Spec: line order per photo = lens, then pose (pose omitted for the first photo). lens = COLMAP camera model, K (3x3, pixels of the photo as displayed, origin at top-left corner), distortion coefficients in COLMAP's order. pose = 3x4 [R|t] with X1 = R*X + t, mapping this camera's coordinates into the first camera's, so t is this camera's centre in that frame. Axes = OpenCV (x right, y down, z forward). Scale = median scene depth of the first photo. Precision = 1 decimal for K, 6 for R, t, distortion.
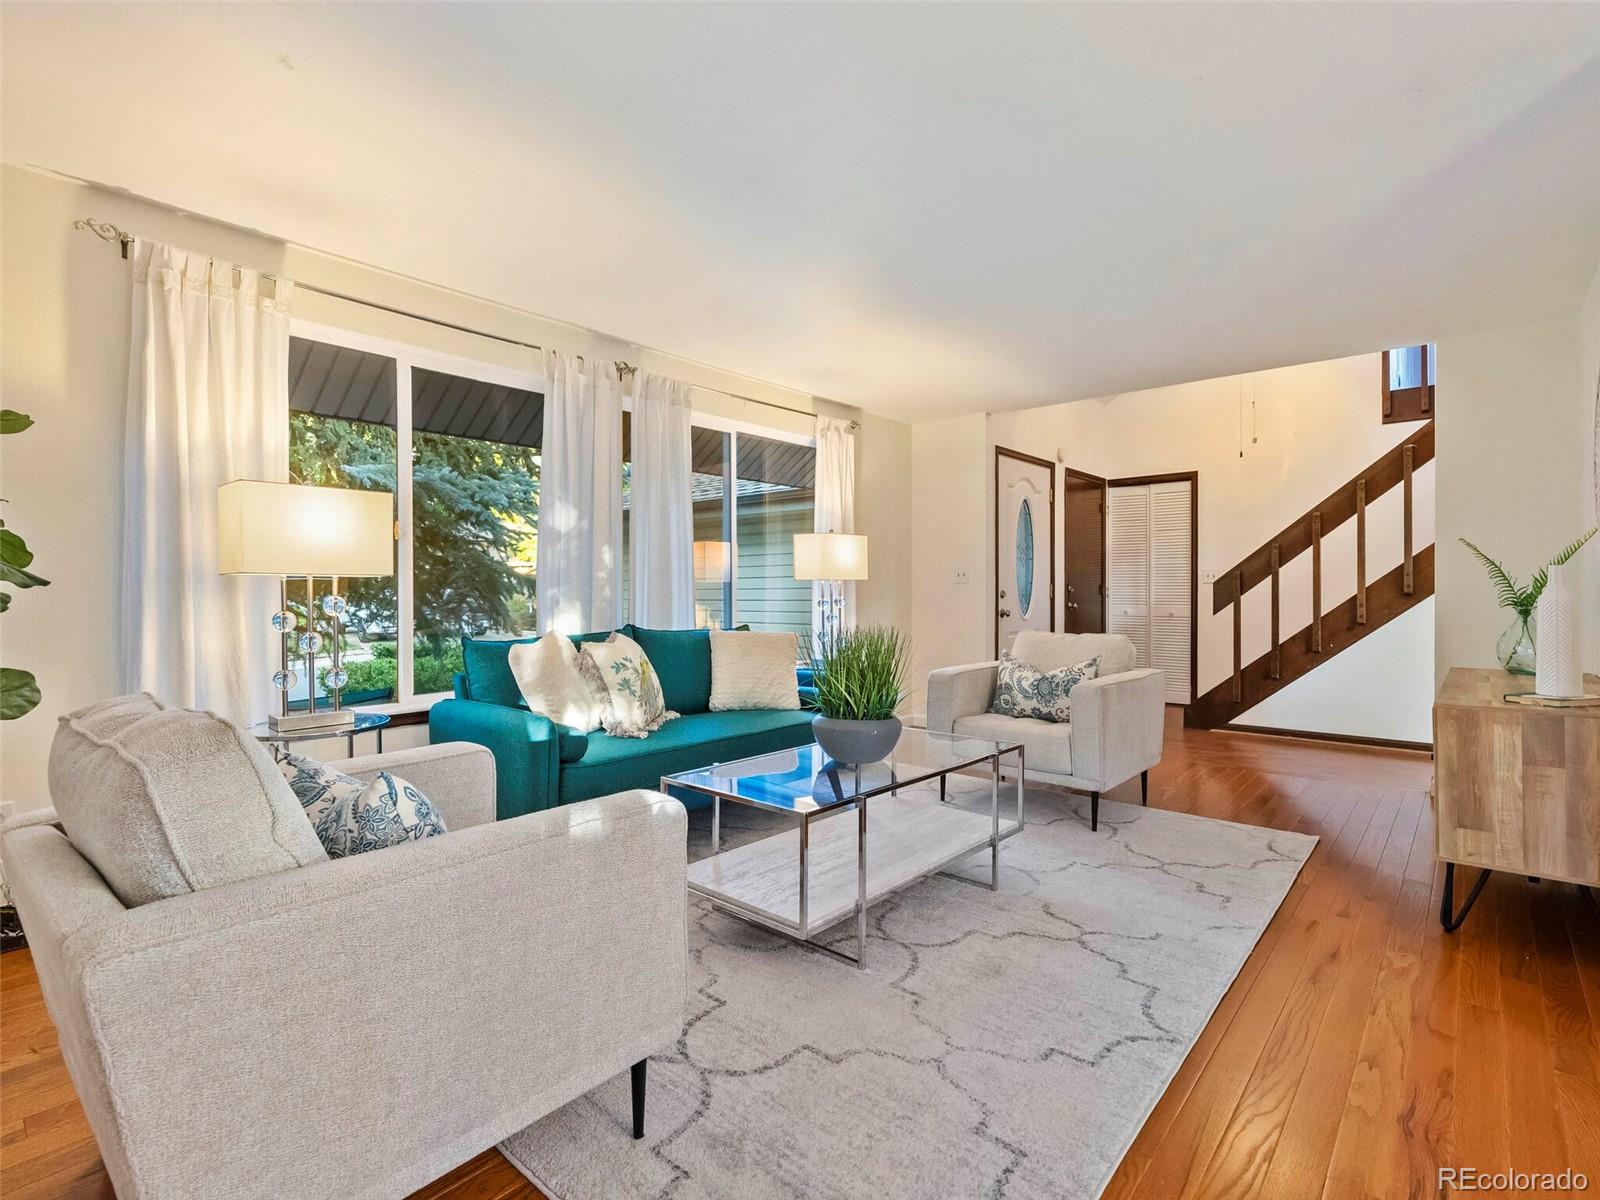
lens RADIAL K [[772.6, 0, 804.2], [0, 772.6, 592.1], [0, 0, 1]] dist [0.002467, -0.000907]
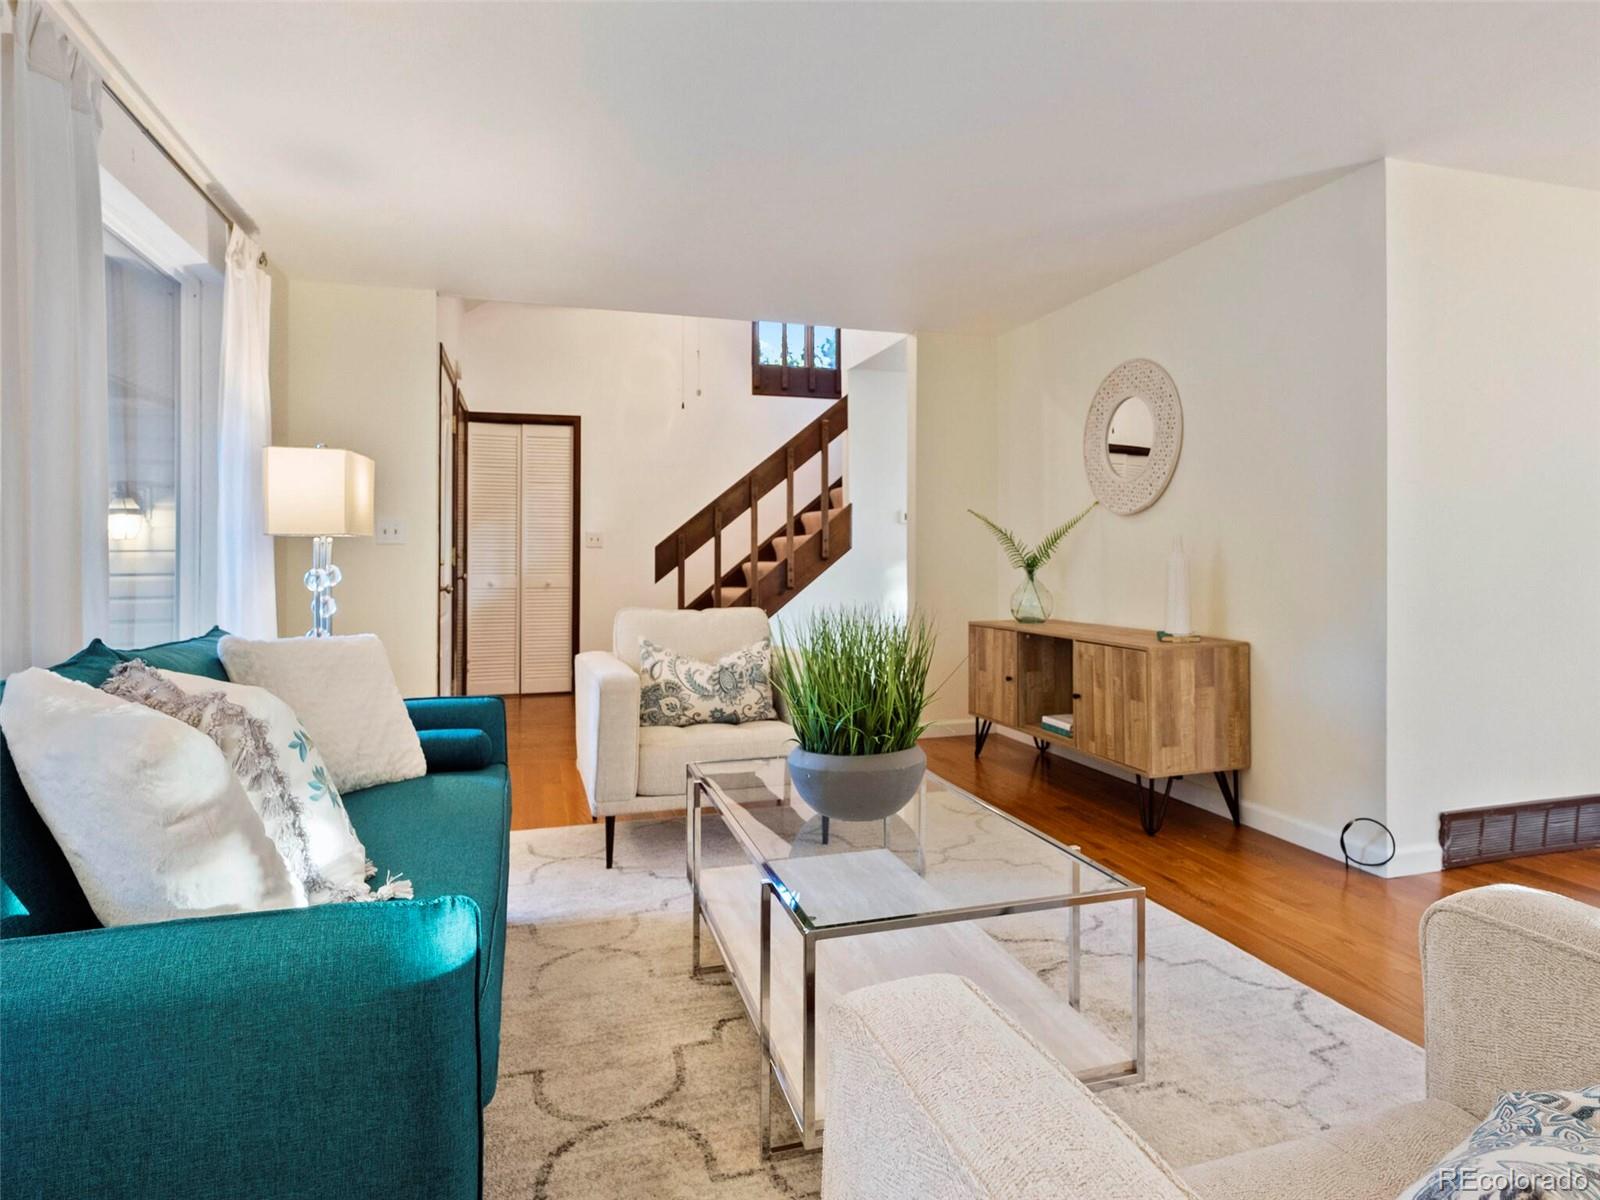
lens RADIAL K [[947.1, 0, 782.2], [0, 947.1, 547.3], [0, 0, 1]] dist [-0.003034, -0.000834]
pose [[0.516843, 0.005521, 0.856062, -0.446973], [0.004550, 0.999947, -0.009196, -0.000686], [-0.856068, 0.008648, 0.516791, 0.440250]]
